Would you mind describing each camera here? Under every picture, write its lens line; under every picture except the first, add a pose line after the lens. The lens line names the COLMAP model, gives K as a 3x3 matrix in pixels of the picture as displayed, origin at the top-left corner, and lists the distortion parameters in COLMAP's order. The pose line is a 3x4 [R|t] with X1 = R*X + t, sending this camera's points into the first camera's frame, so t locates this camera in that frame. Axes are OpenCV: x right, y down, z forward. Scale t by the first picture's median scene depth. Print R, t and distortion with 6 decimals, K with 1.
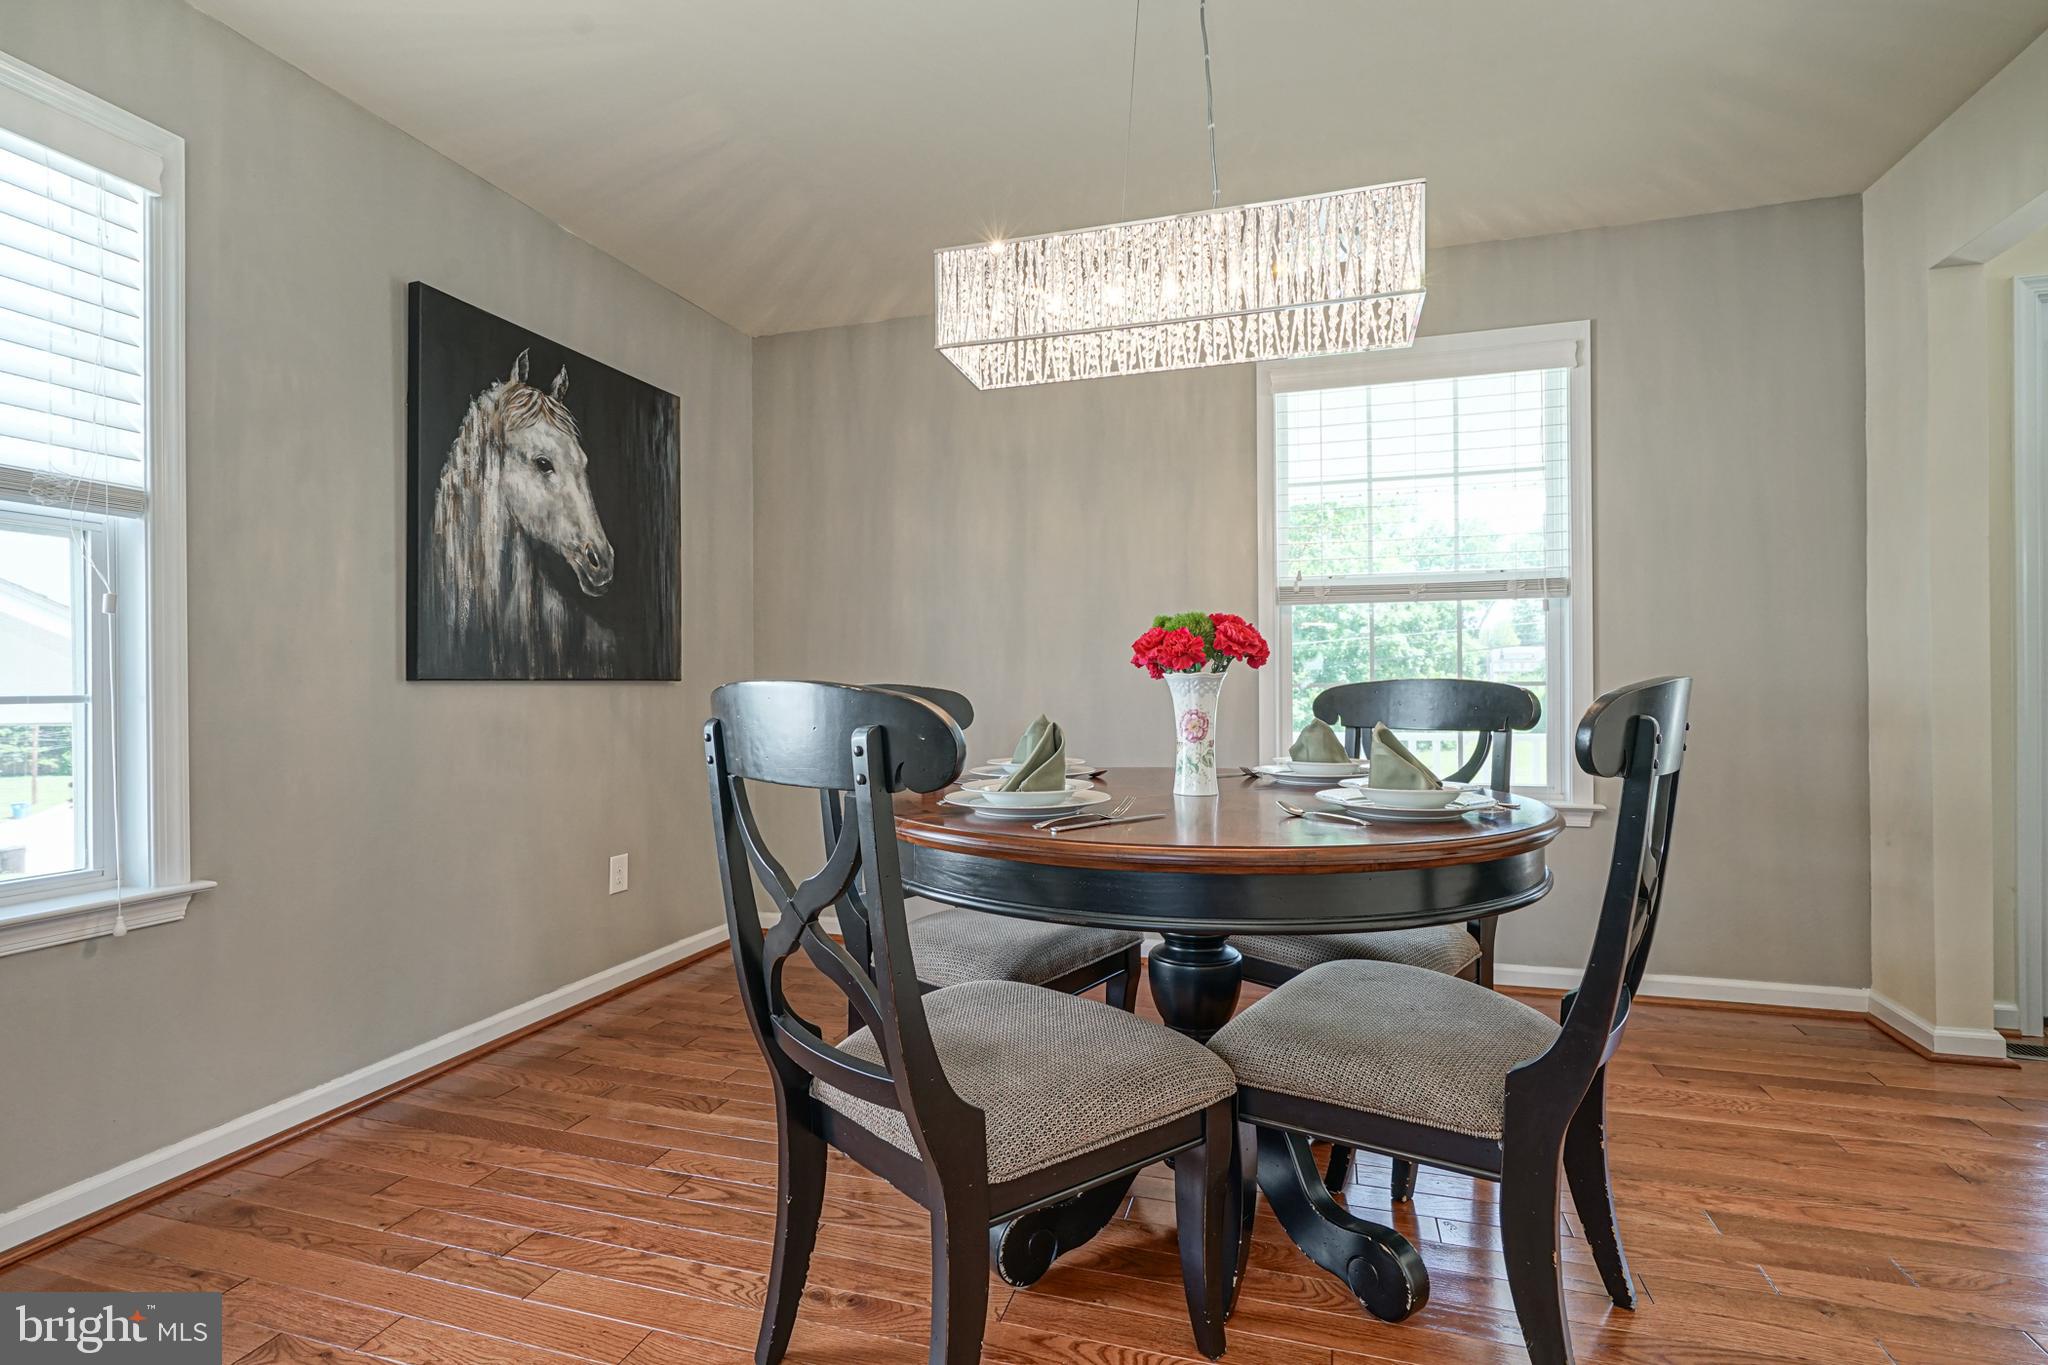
lens RADIAL K [[955.6, 0, 1042.6], [0, 955.6, 677.5], [0, 0, 1]] dist [0.013329, 0.000142]
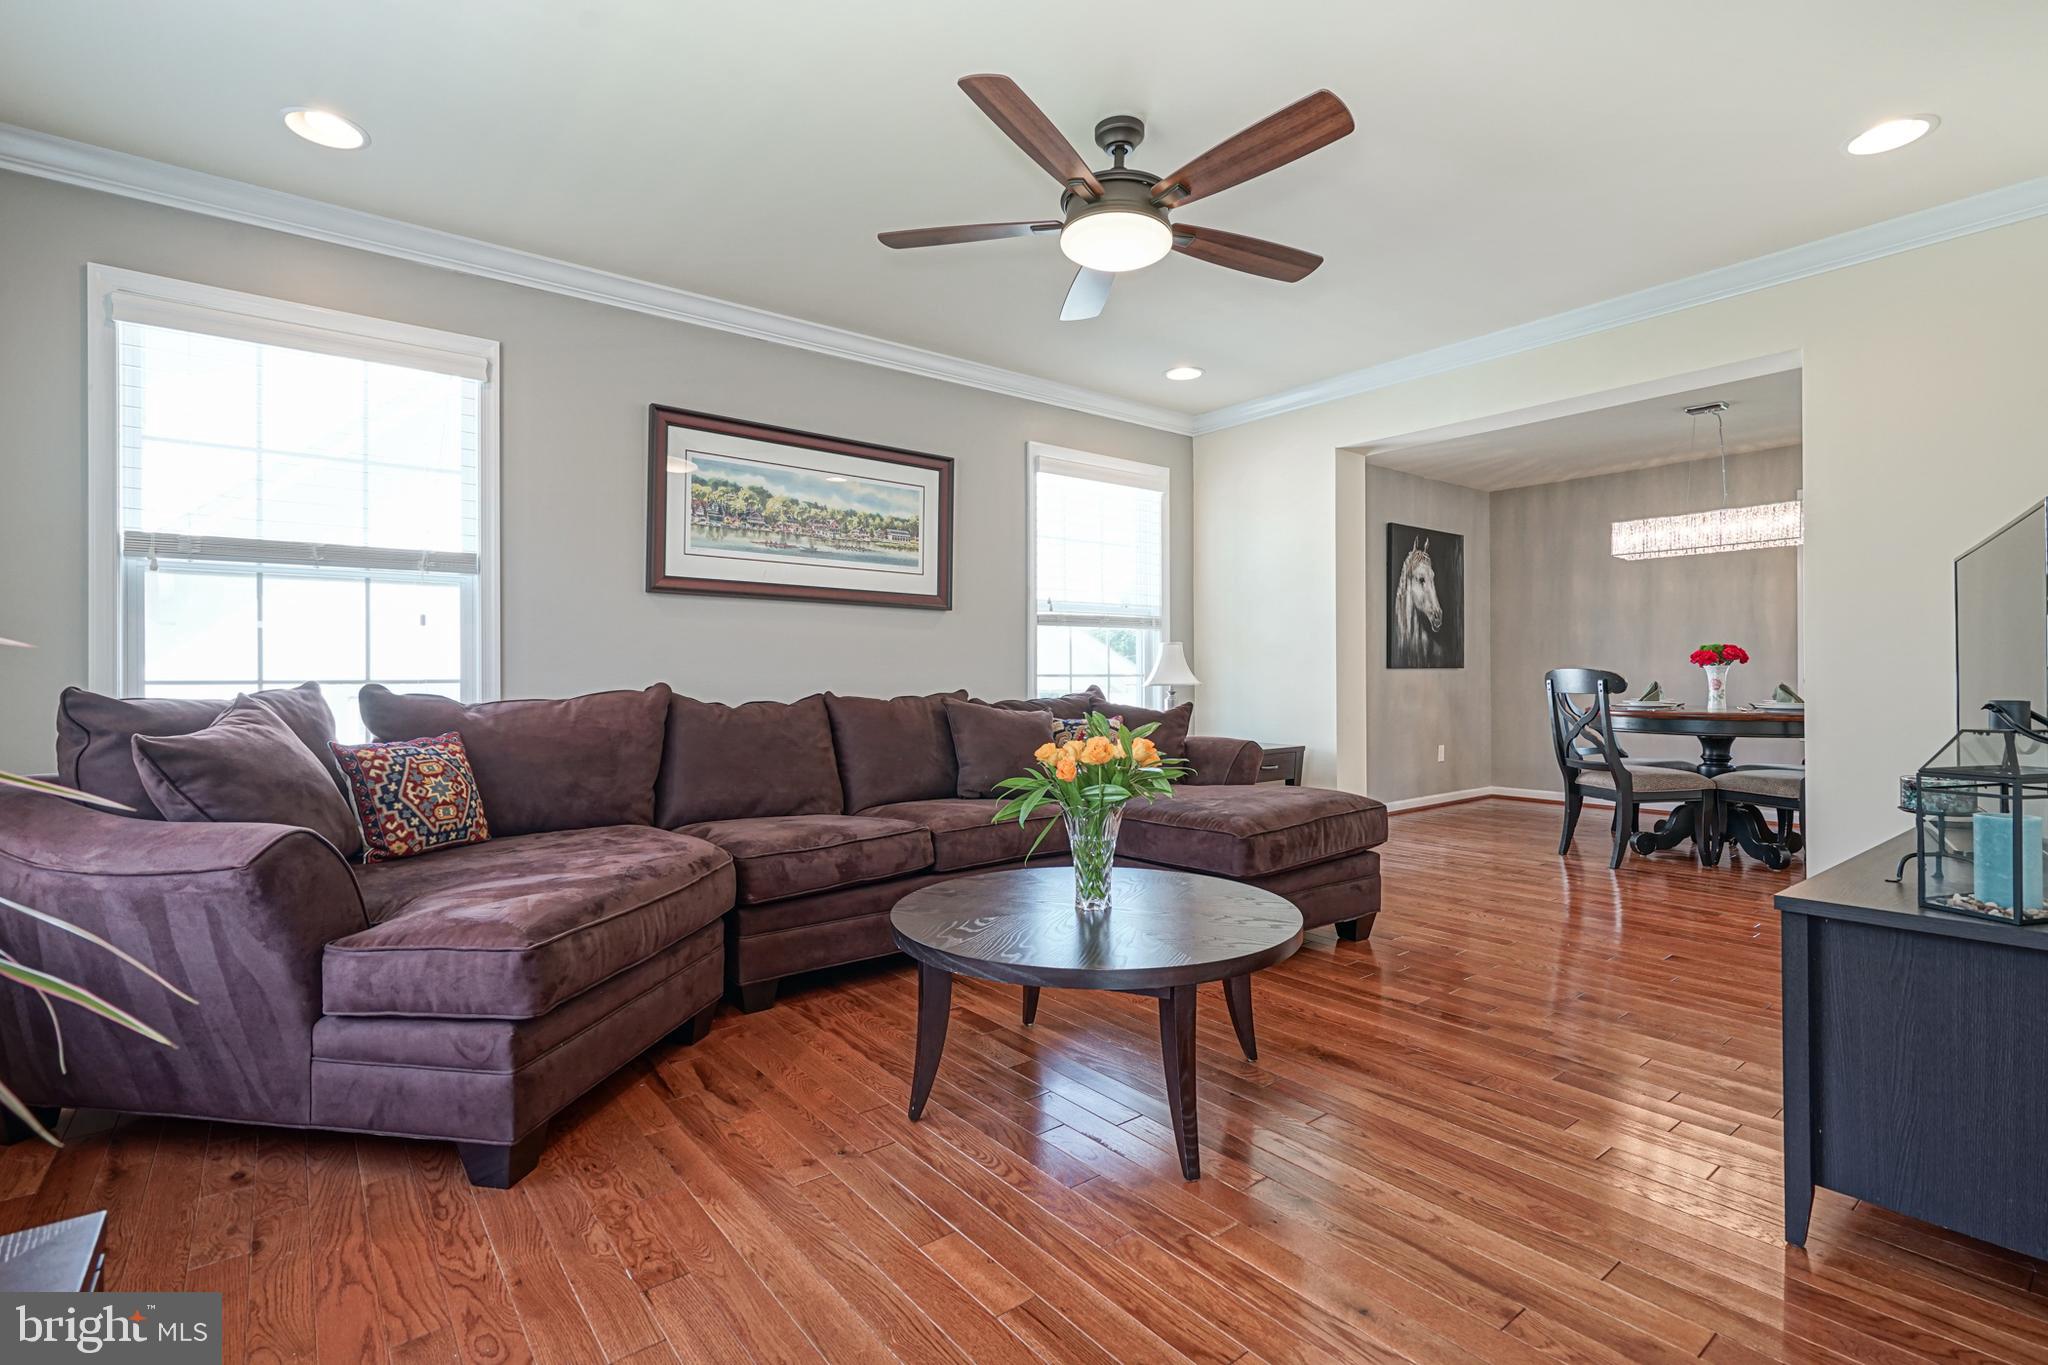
lens RADIAL K [[955.6, 0, 1095.4], [0, 955.6, 671.7], [0, 0, 1]] dist [0.013329, 0.000142]
pose [[0.848062, 0.001141, -0.529896, 0.072101], [0.002973, 0.999972, 0.006912, -0.007634], [0.529889, -0.007437, 0.848035, -1.579460]]
